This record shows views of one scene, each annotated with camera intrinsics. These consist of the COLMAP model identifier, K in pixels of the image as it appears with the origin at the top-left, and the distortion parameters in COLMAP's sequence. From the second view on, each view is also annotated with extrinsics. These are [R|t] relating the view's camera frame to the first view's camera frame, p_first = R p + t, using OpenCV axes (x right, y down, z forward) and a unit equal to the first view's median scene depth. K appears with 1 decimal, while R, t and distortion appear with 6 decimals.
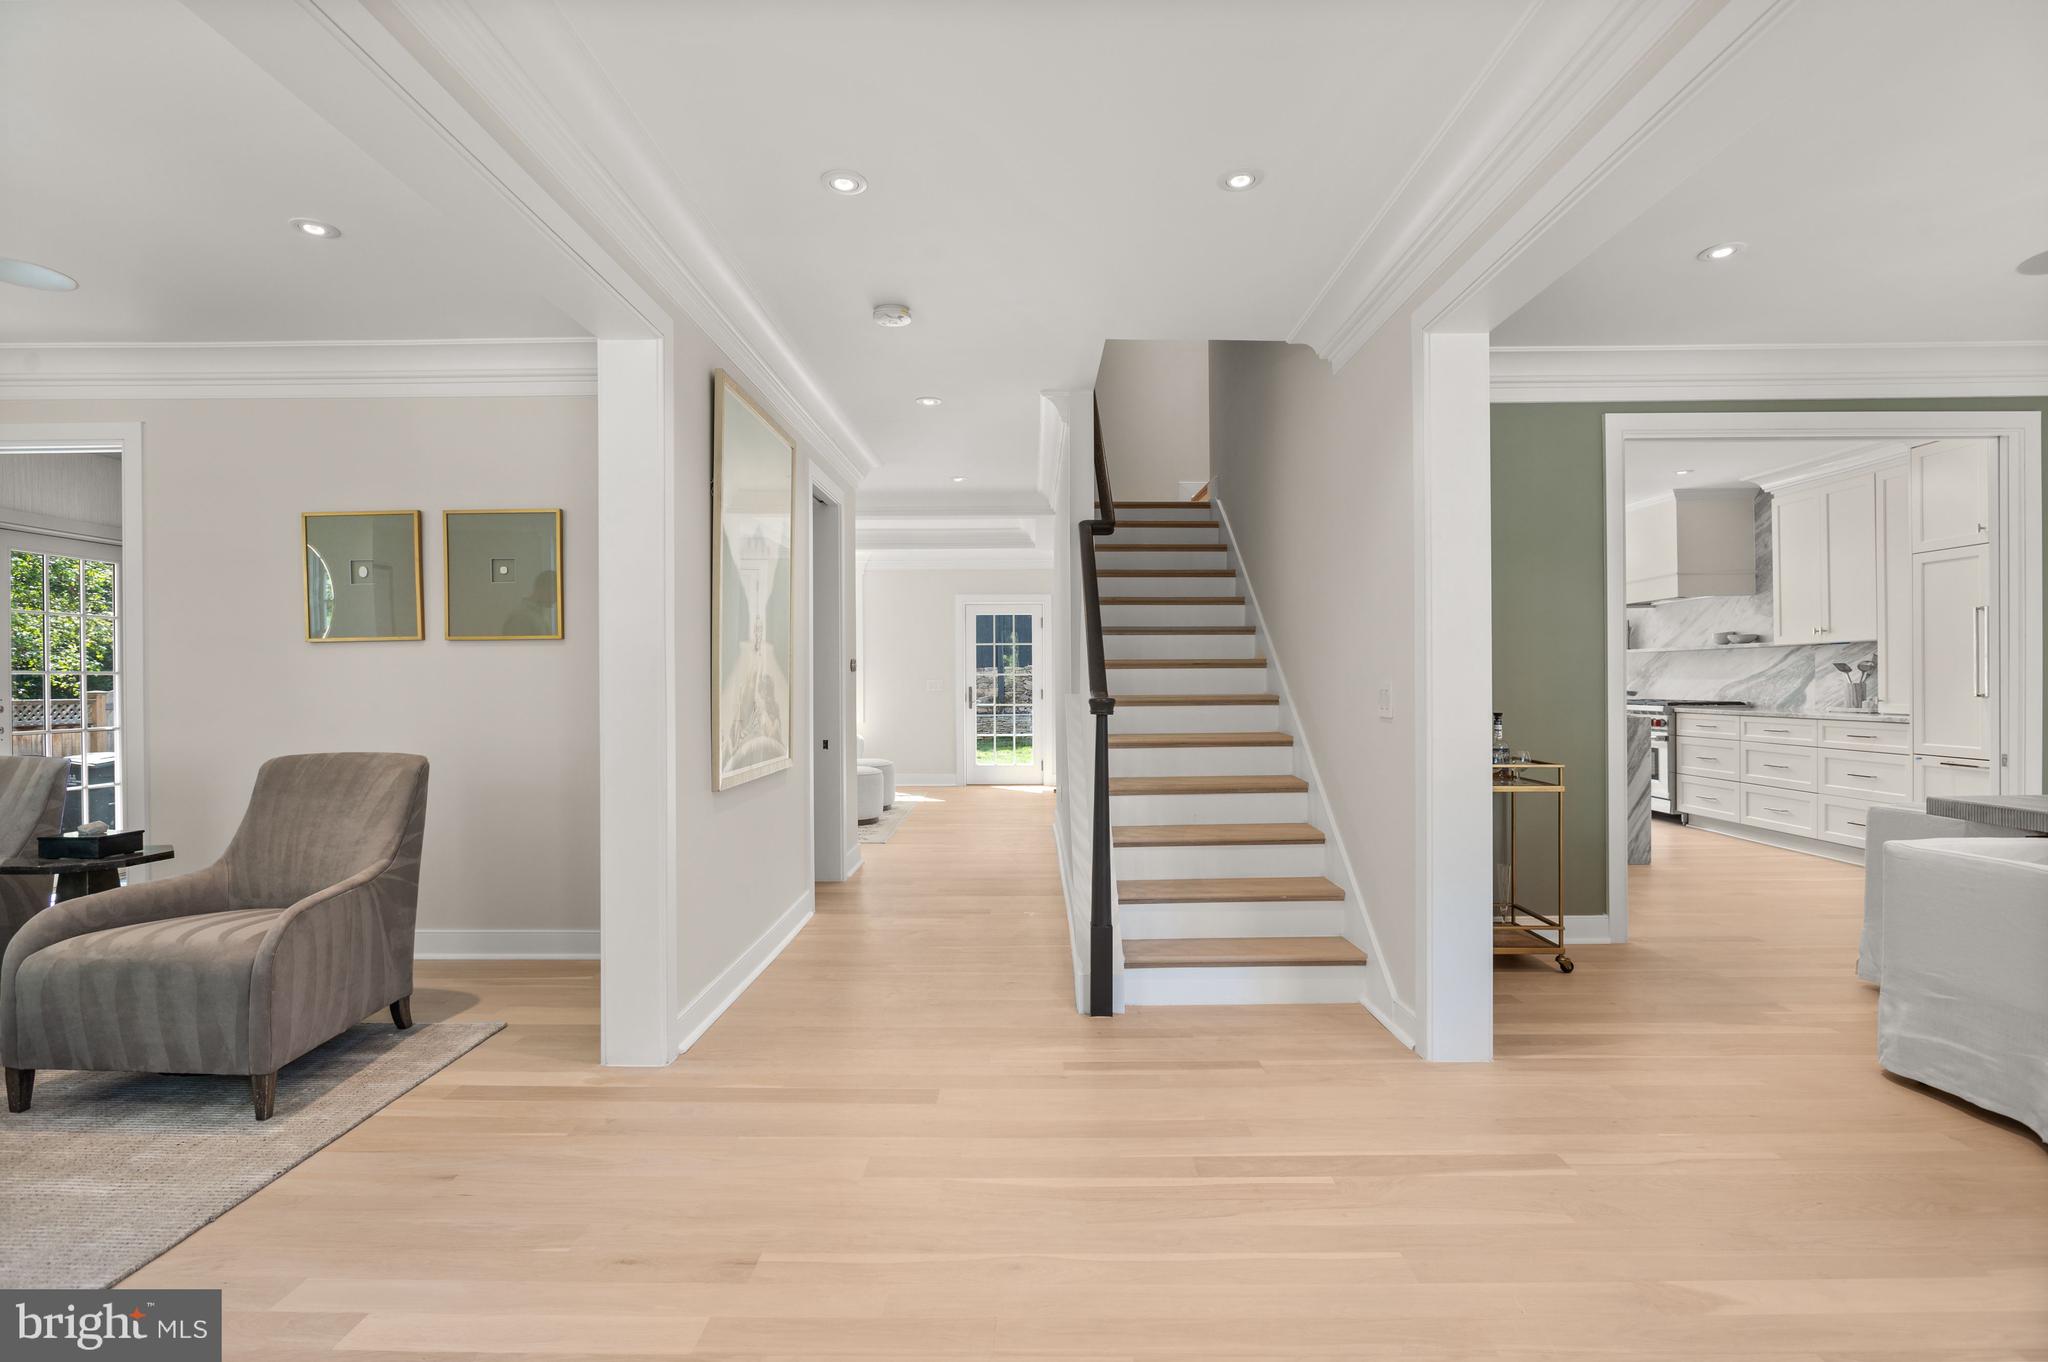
lens RADIAL K [[983.9, 0, 1031.6], [0, 983.9, 678.9], [0, 0, 1]] dist [-0.008556, -0.000438]
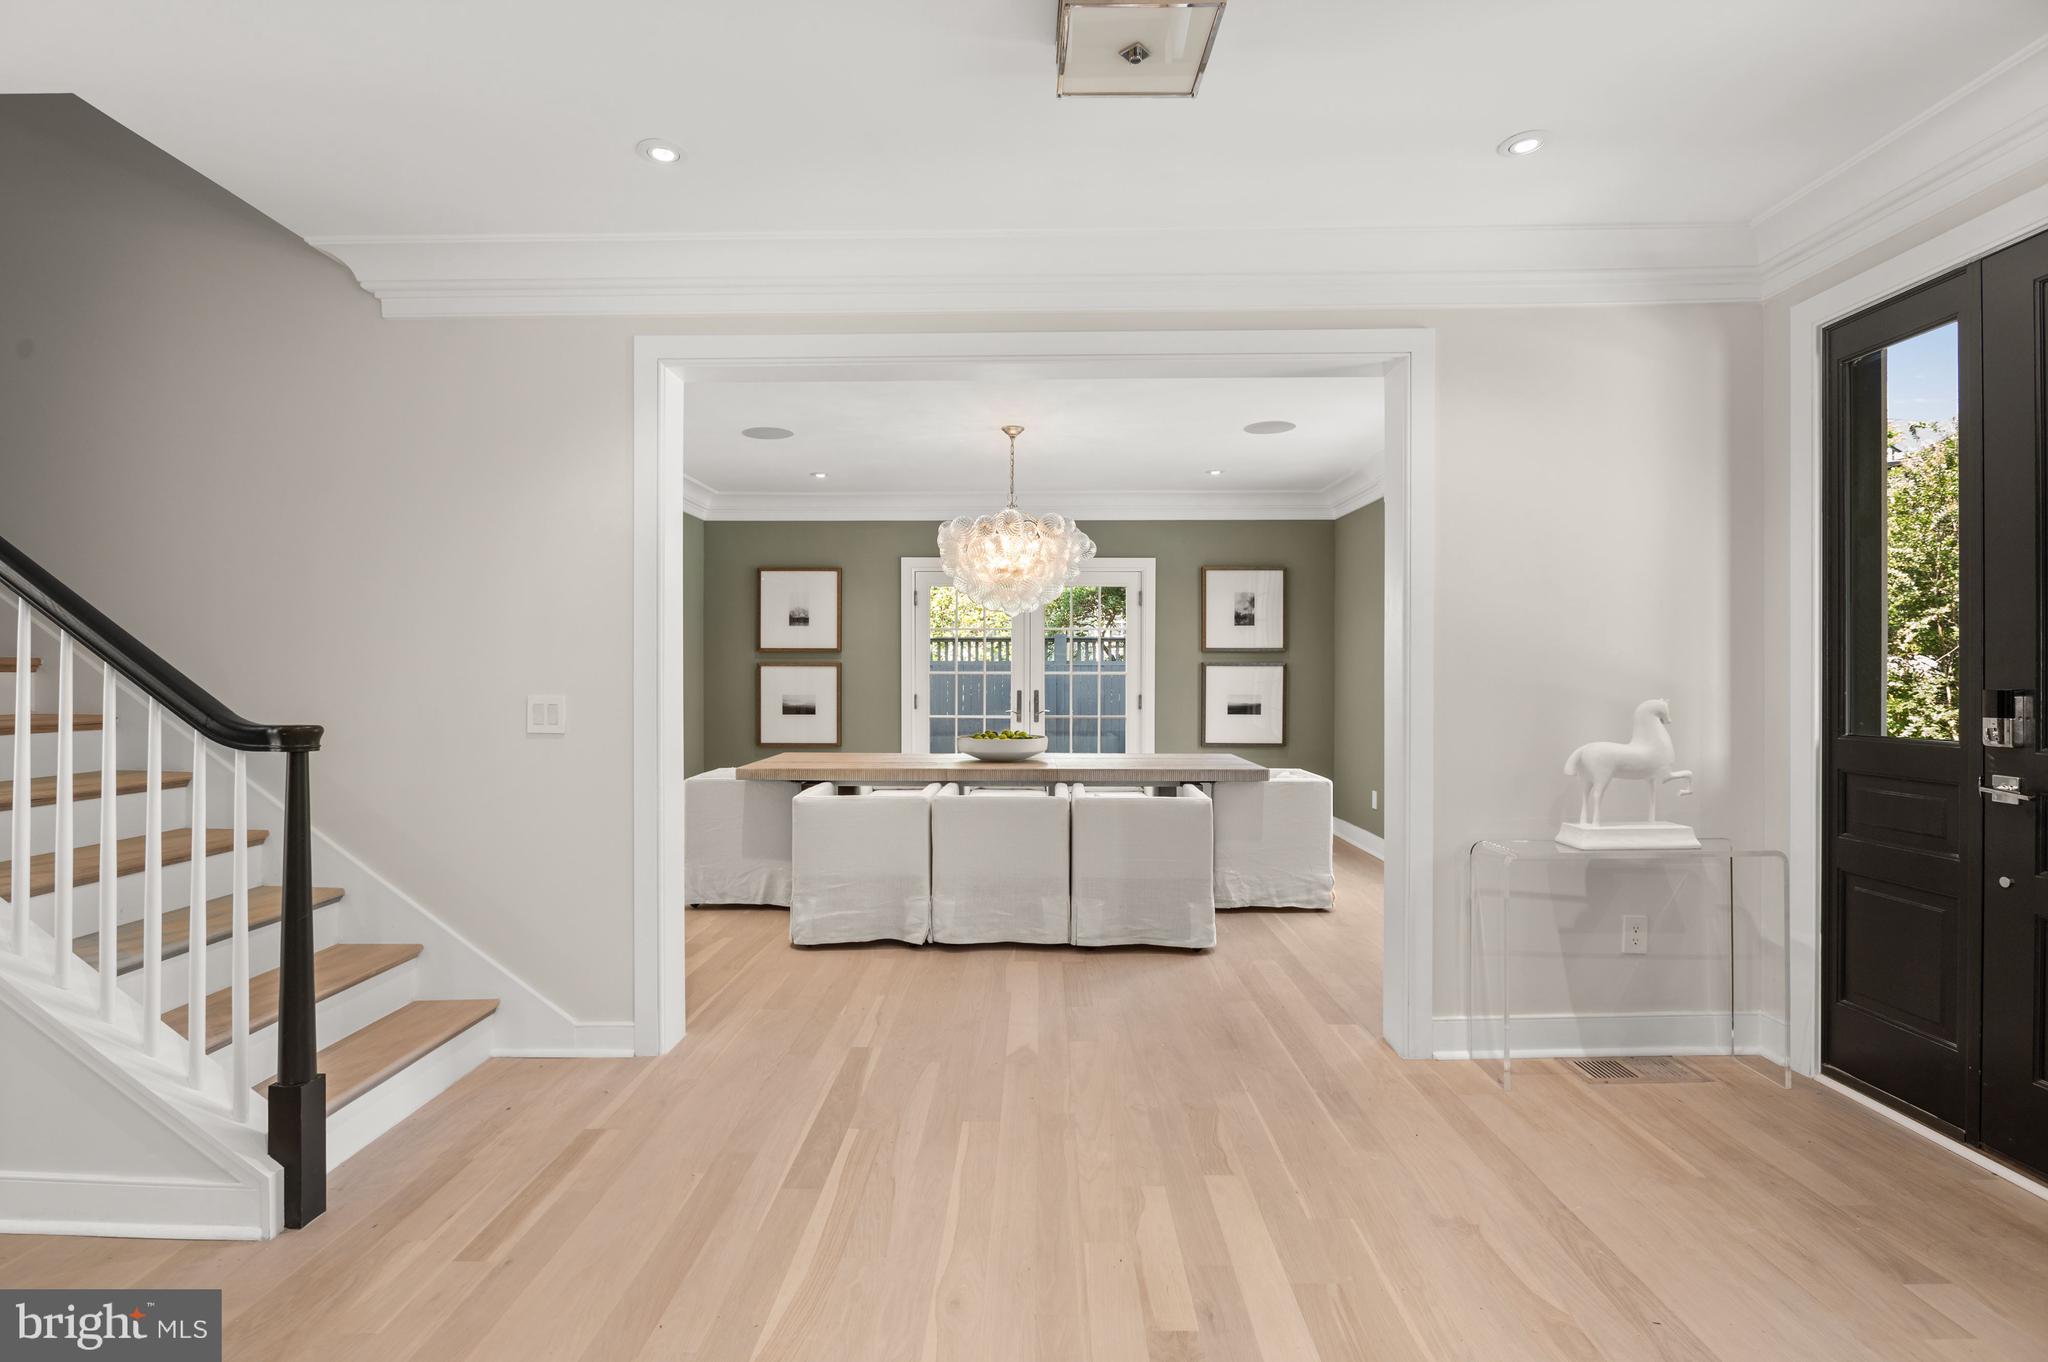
lens RADIAL K [[983.9, 0, 1027.7], [0, 983.9, 678.4], [0, 0, 1]] dist [-0.008556, -0.000438]
pose [[-0.001896, 0.006200, 0.999979, -0.468934], [-0.005632, 0.999965, -0.006211, -0.008169], [-0.999982, -0.005644, -0.001861, 0.438959]]
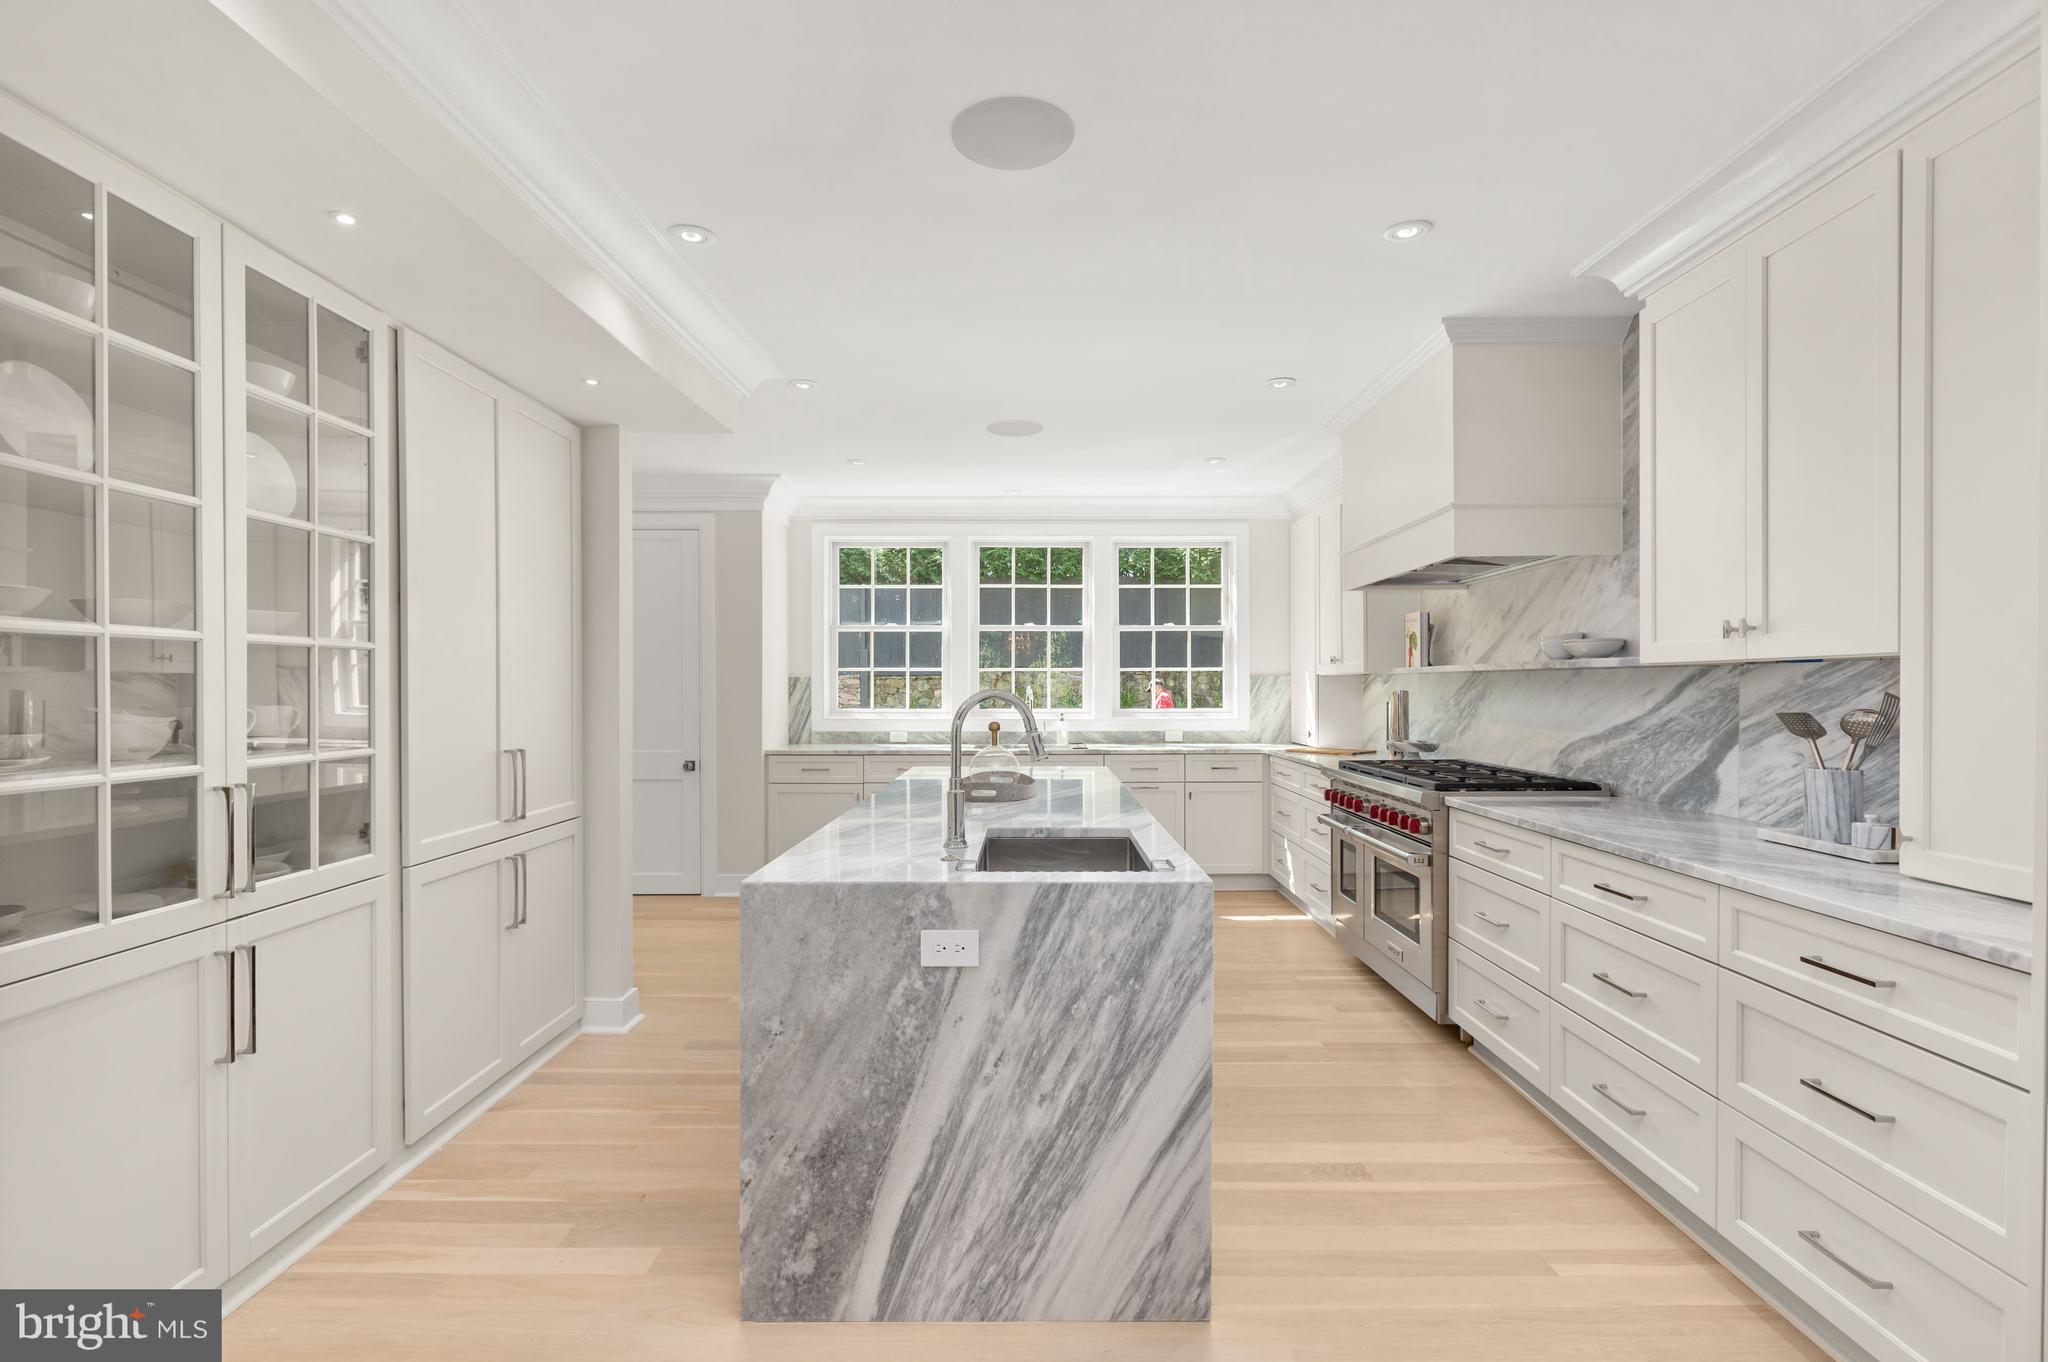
lens RADIAL K [[983.9, 0, 1028.1], [0, 983.9, 698.9], [0, 0, 1]] dist [-0.008556, -0.000438]
pose [[0.999945, 0.007383, 0.007434, 0.827904], [-0.007490, 0.999866, 0.014523, -0.039509], [-0.007326, -0.014578, 0.999867, 0.979189]]
